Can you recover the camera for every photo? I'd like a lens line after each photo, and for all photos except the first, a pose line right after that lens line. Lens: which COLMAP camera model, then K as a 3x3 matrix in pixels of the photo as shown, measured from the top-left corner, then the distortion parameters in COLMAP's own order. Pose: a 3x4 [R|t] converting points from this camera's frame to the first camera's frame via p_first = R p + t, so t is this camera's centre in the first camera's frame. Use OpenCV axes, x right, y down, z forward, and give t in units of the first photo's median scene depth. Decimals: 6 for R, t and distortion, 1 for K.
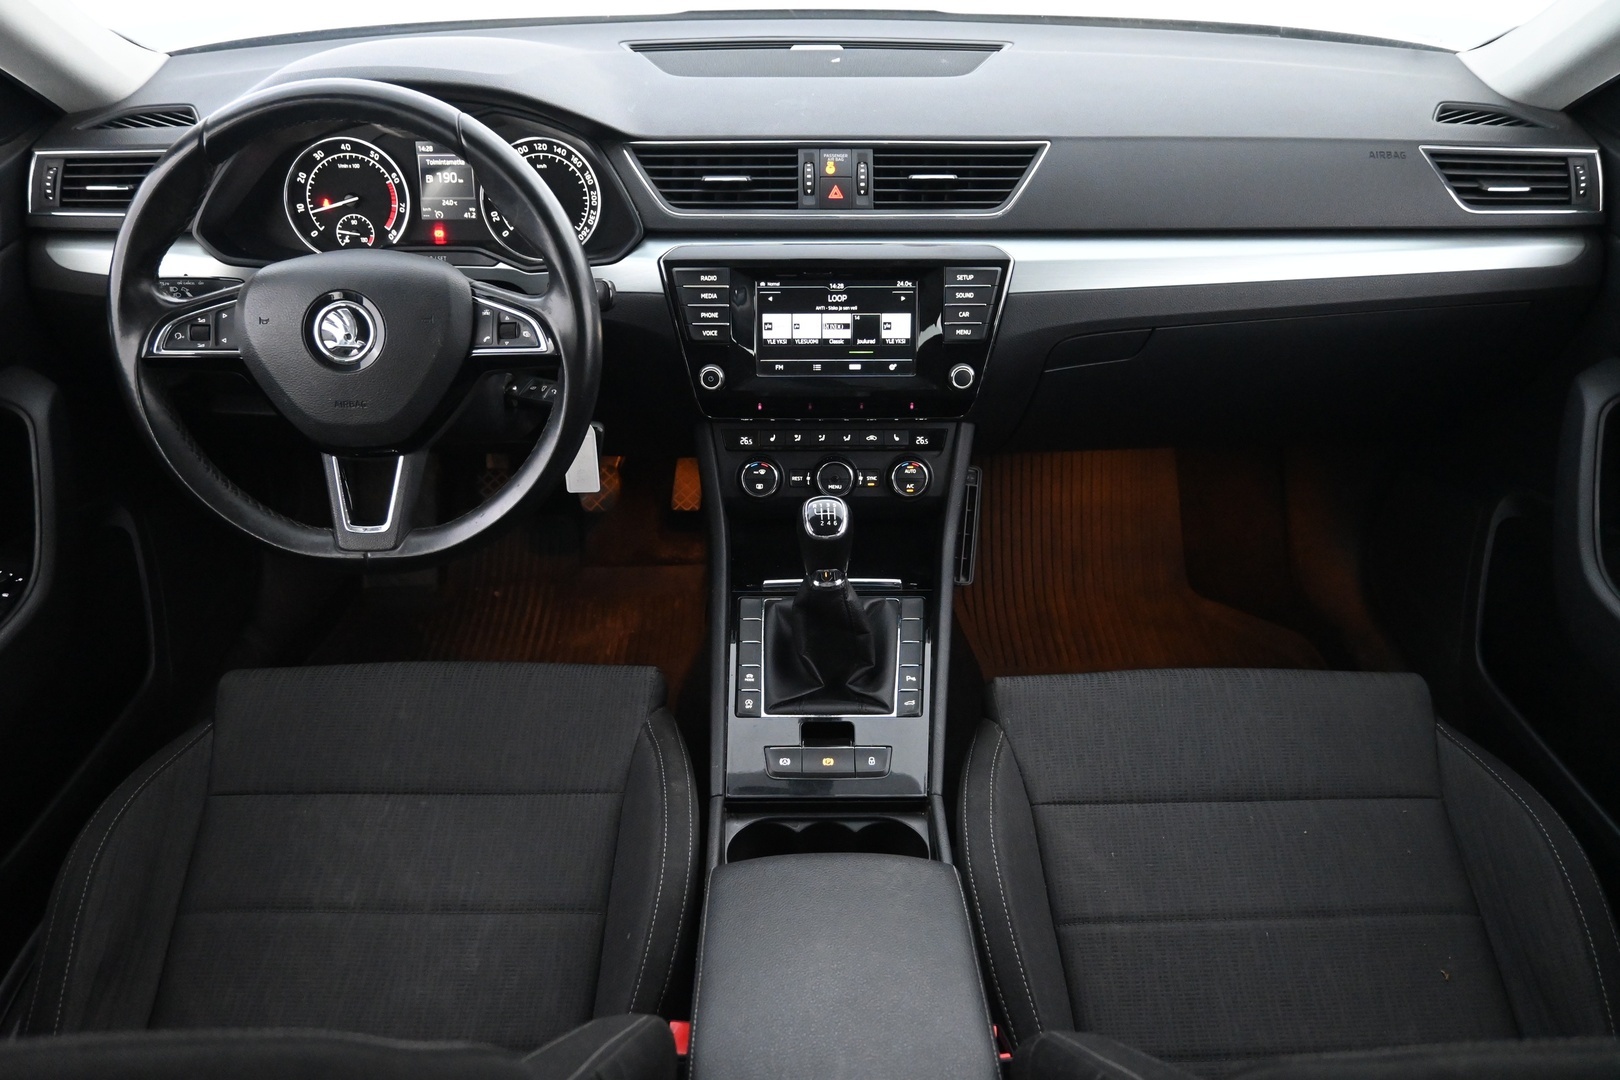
lens RADIAL K [[1239.0, 0, 819.5], [0, 1239.0, 541.6], [0, 0, 1]] dist [-0.000280, -0.000476]
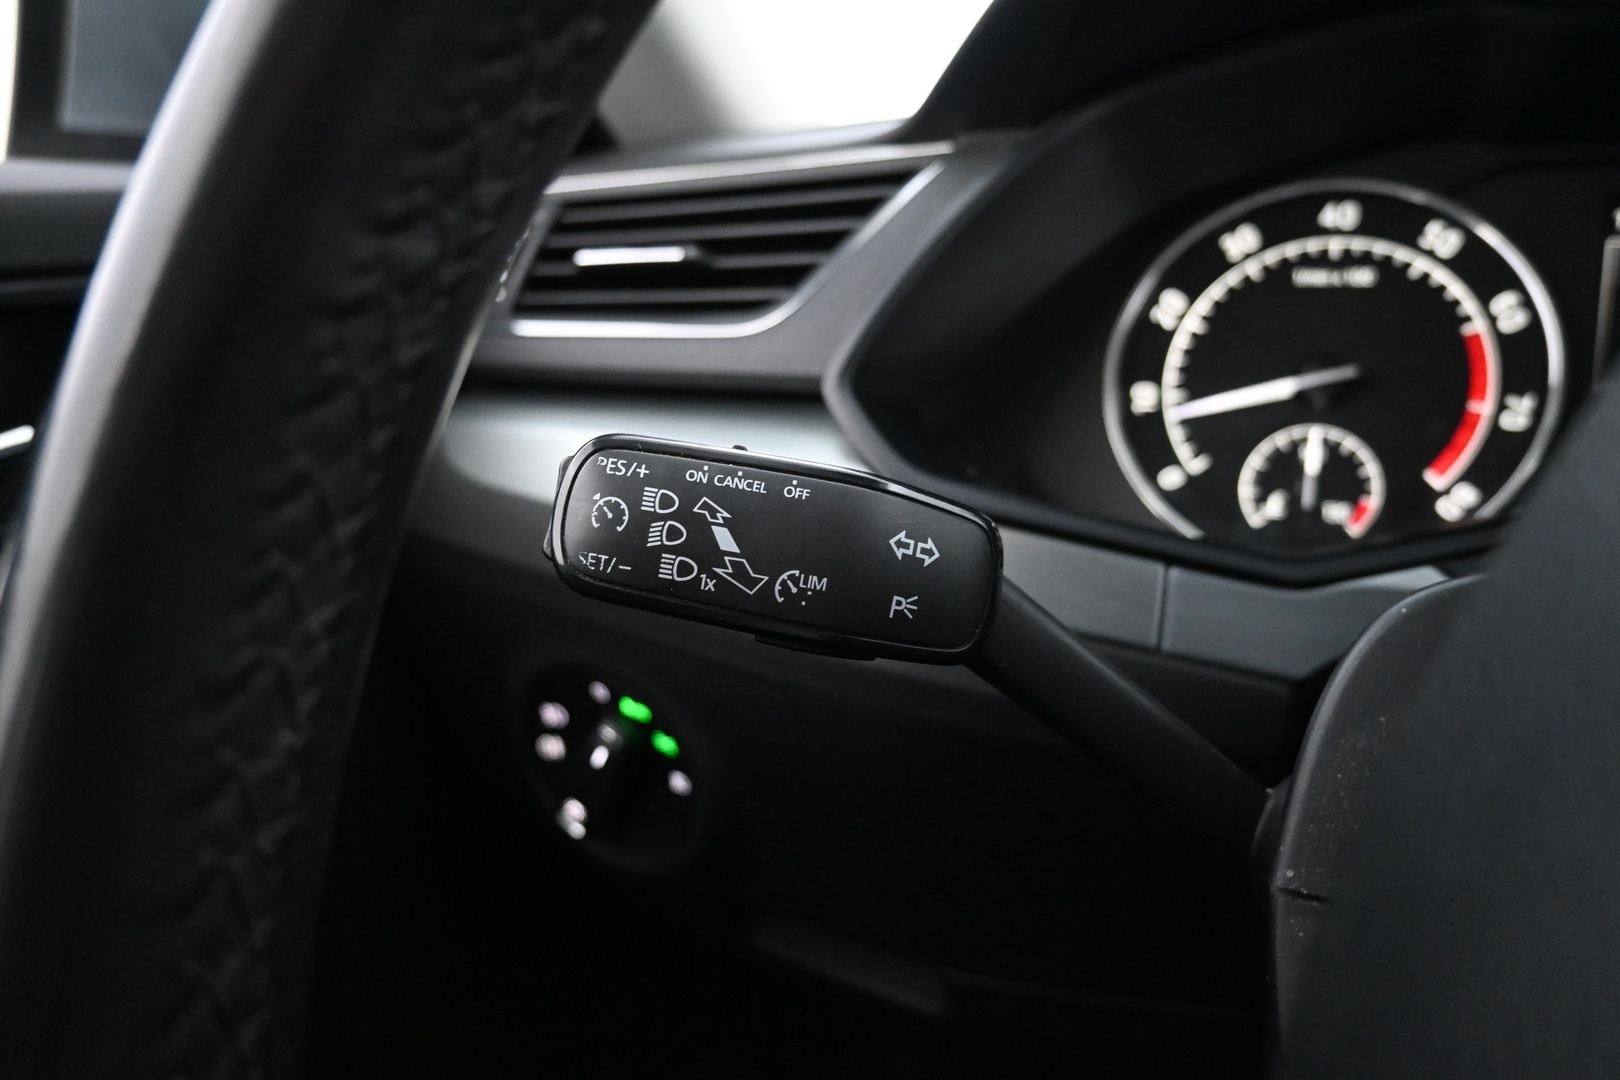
lens RADIAL K [[1125.3, 0, 807.0], [0, 1125.3, 544.6], [0, 0, 1]] dist [-0.005595, 0.000903]
pose [[0.879675, 0.097179, -0.465541, -0.380844], [-0.251831, 0.925577, -0.282645, -0.139814], [0.403427, 0.365874, 0.838679, 0.785624]]
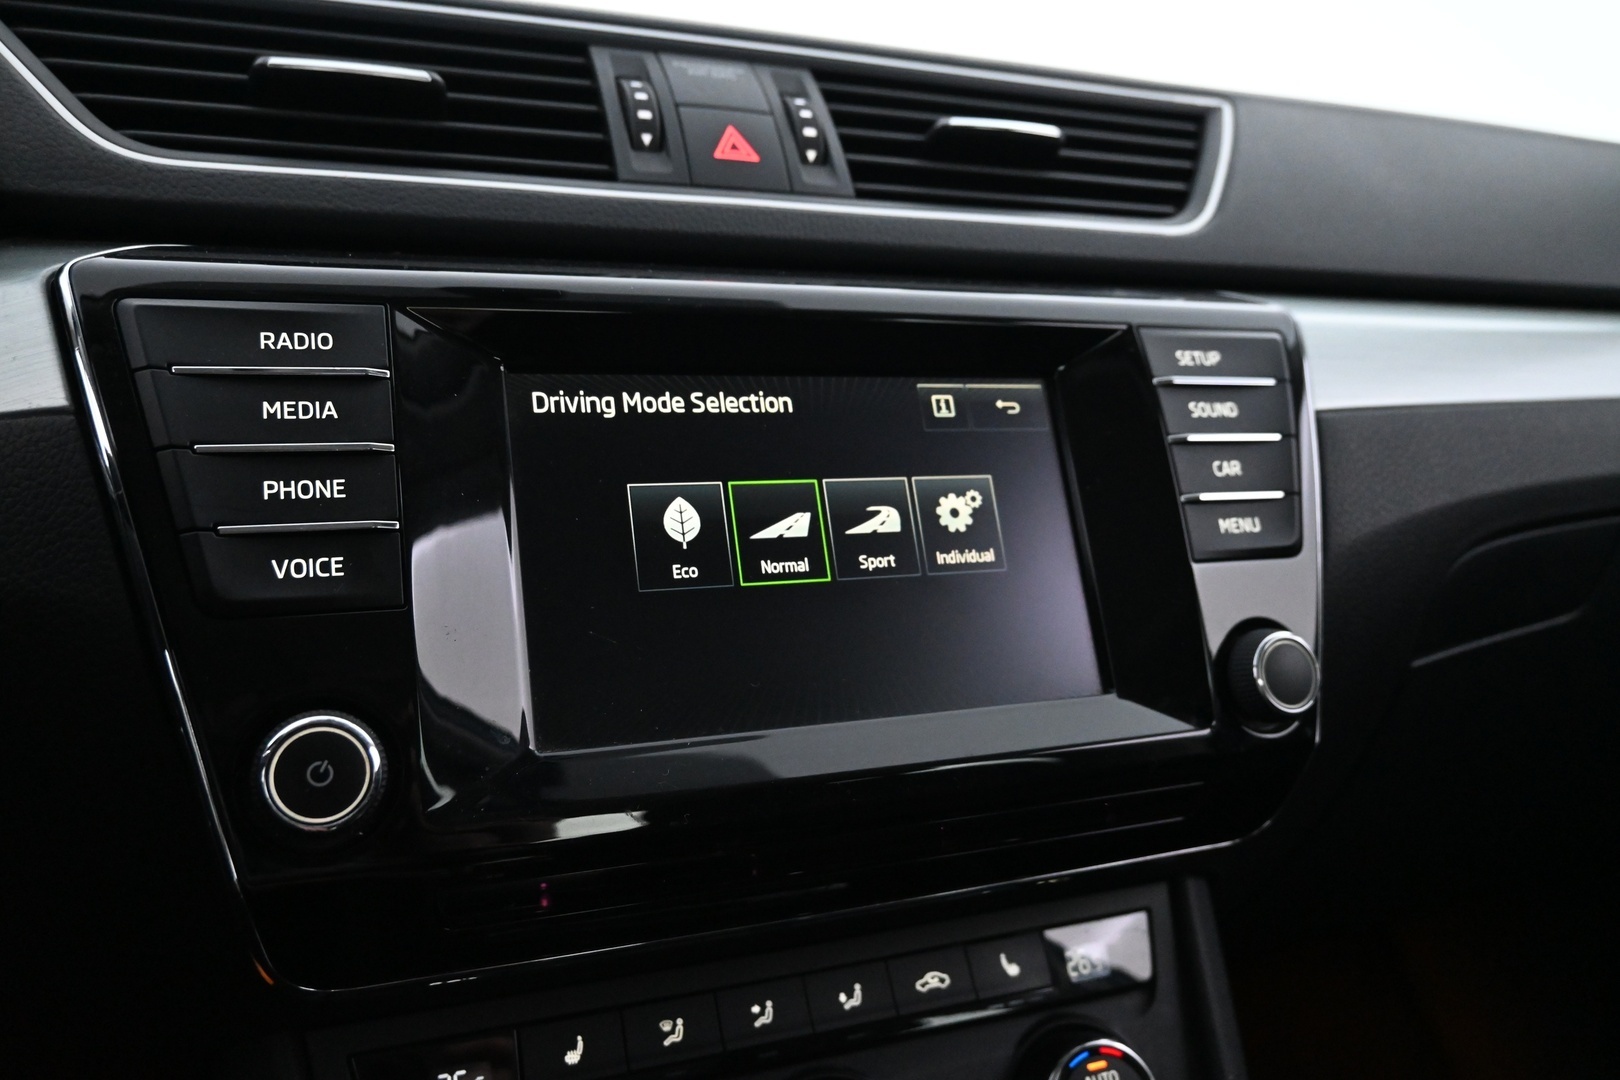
lens RADIAL K [[1239.0, 0, 811.3], [0, 1239.0, 538.2], [0, 0, 1]] dist [-0.000280, -0.000476]
pose [[0.930419, -0.043124, 0.363951, -0.084193], [0.210414, 0.875936, -0.434122, -0.060192], [-0.300077, 0.480496, 0.824062, 0.785314]]
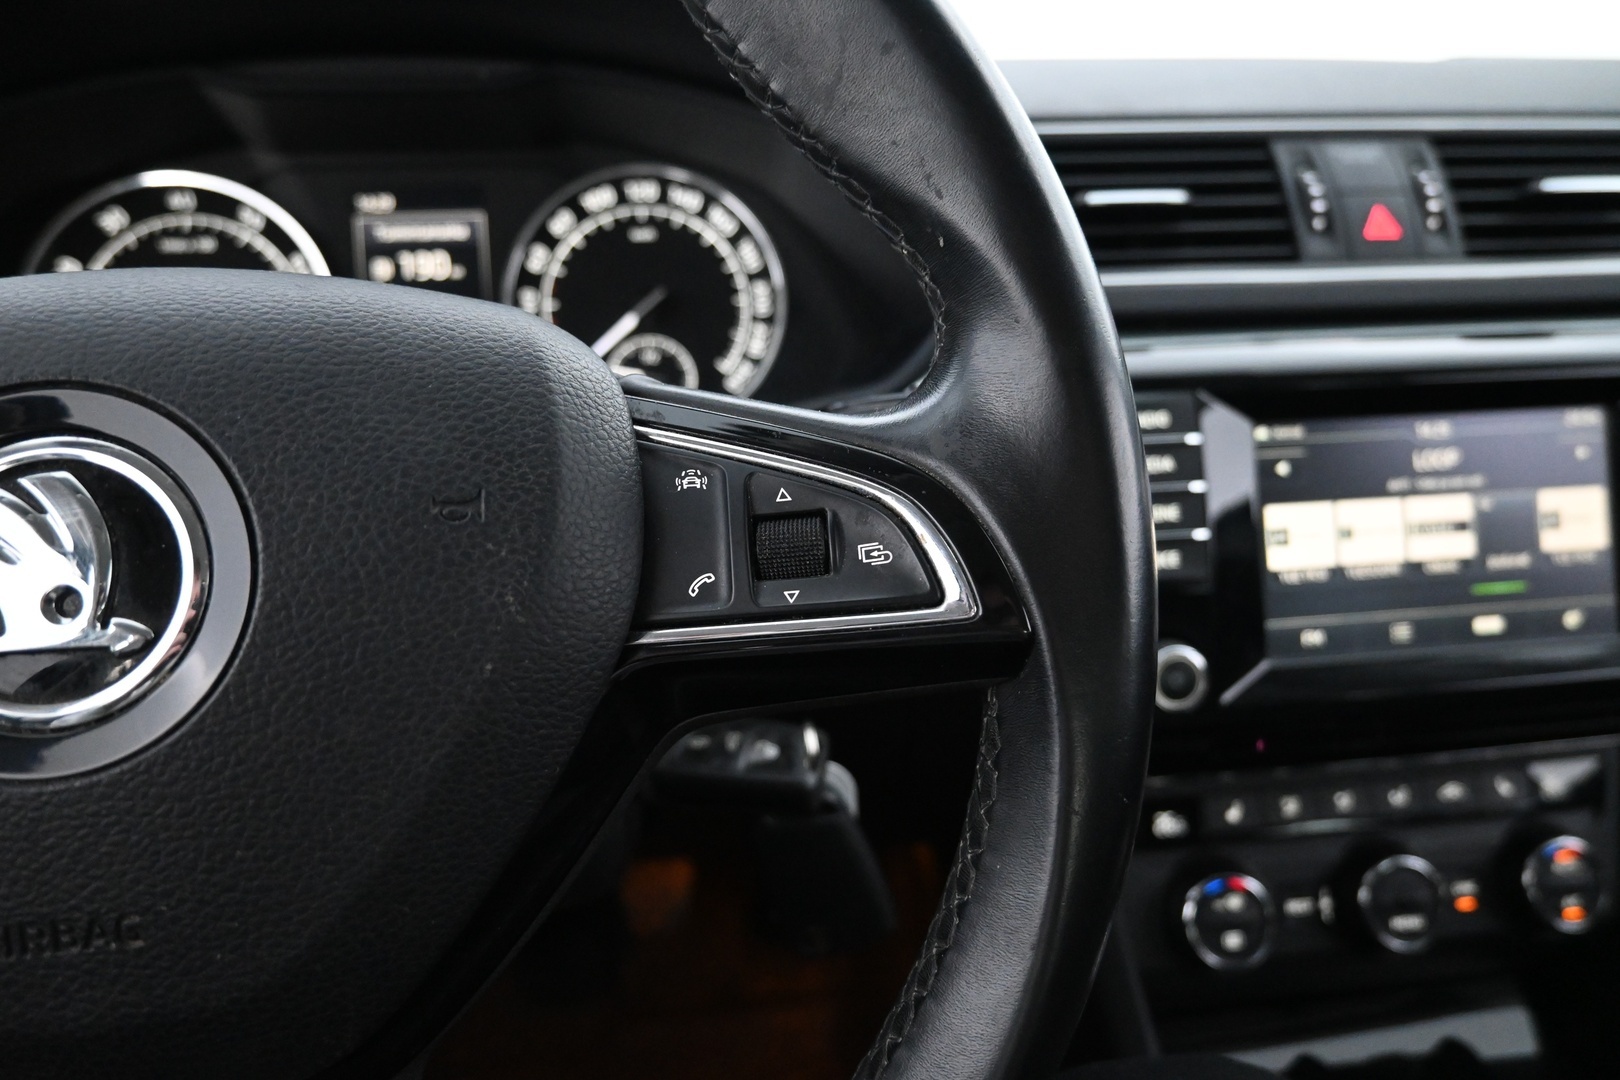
lens RADIAL K [[1125.3, 0, 809.3], [0, 1125.3, 535.0], [0, 0, 1]] dist [-0.005595, 0.000903]
pose [[0.991356, -0.058212, 0.117574, -0.232675], [0.085394, 0.966657, -0.241418, -0.101155], [-0.099601, 0.249372, 0.963272, 0.670147]]
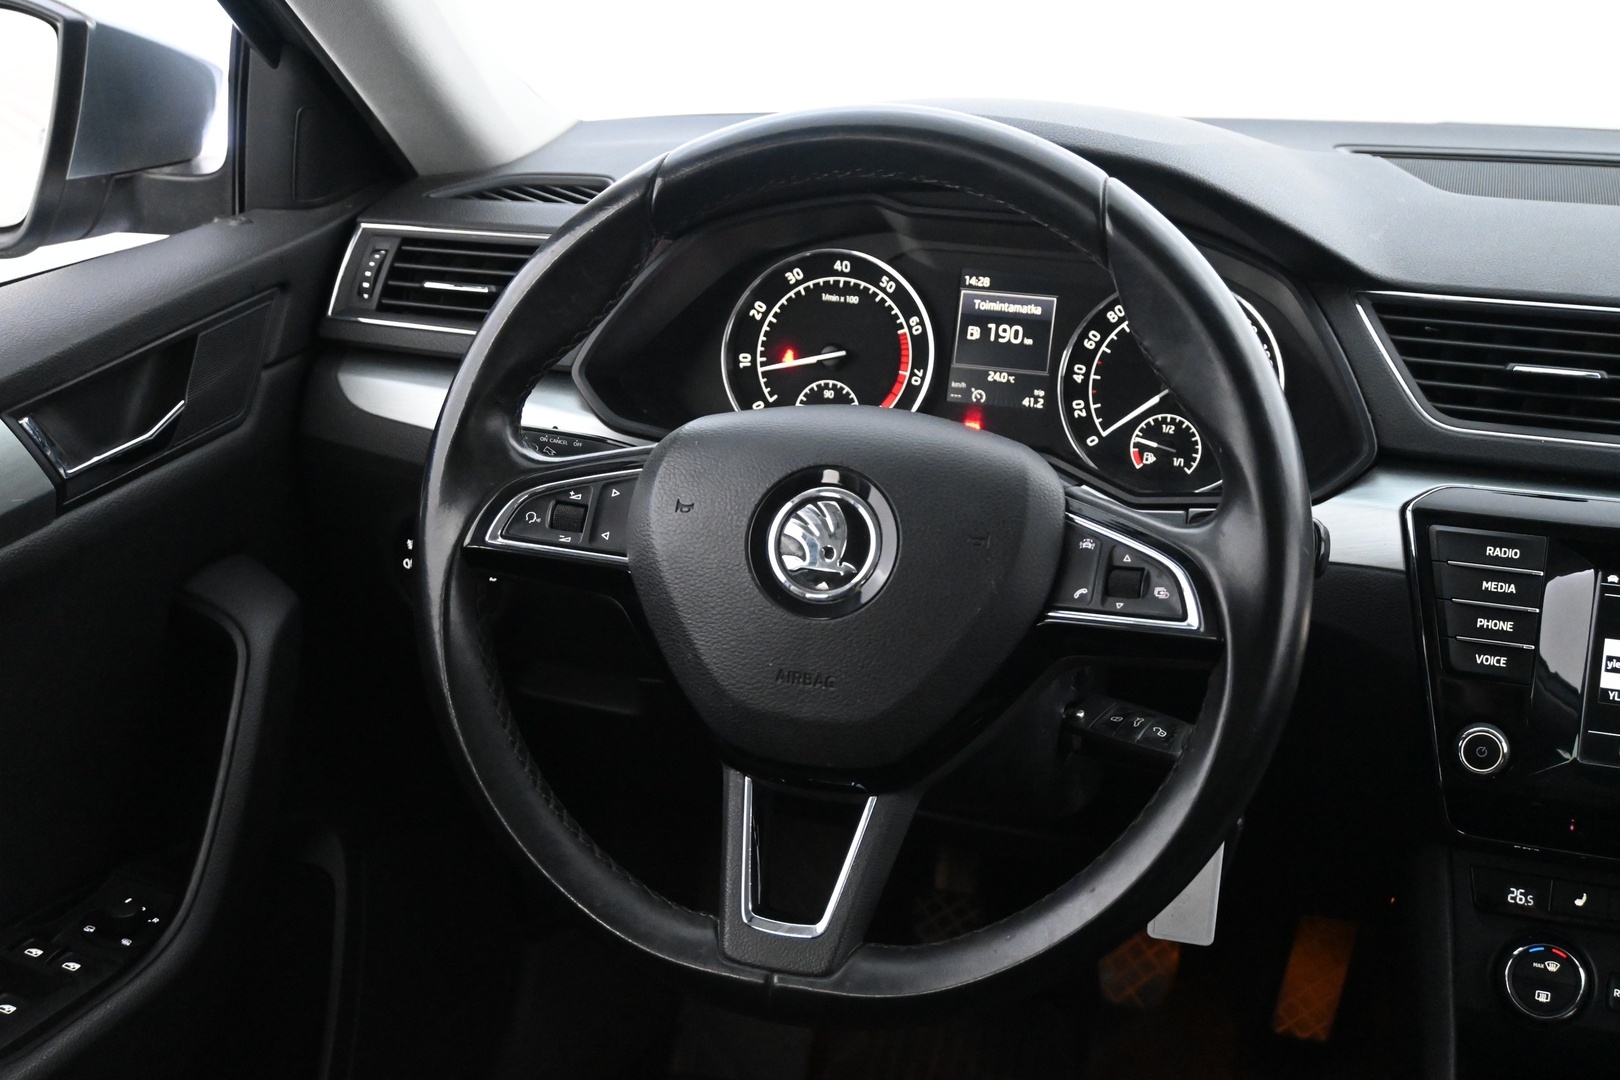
lens RADIAL K [[2133.8, 0, 802.1], [0, 2133.8, 516.2], [0, 0, 1]] dist [0.015118, 0.000000]
pose [[0.950135, 0.113868, -0.290306, -0.107316], [-0.189084, 0.950656, -0.245968, 0.037824], [0.247973, 0.288595, 0.924782, 0.126919]]
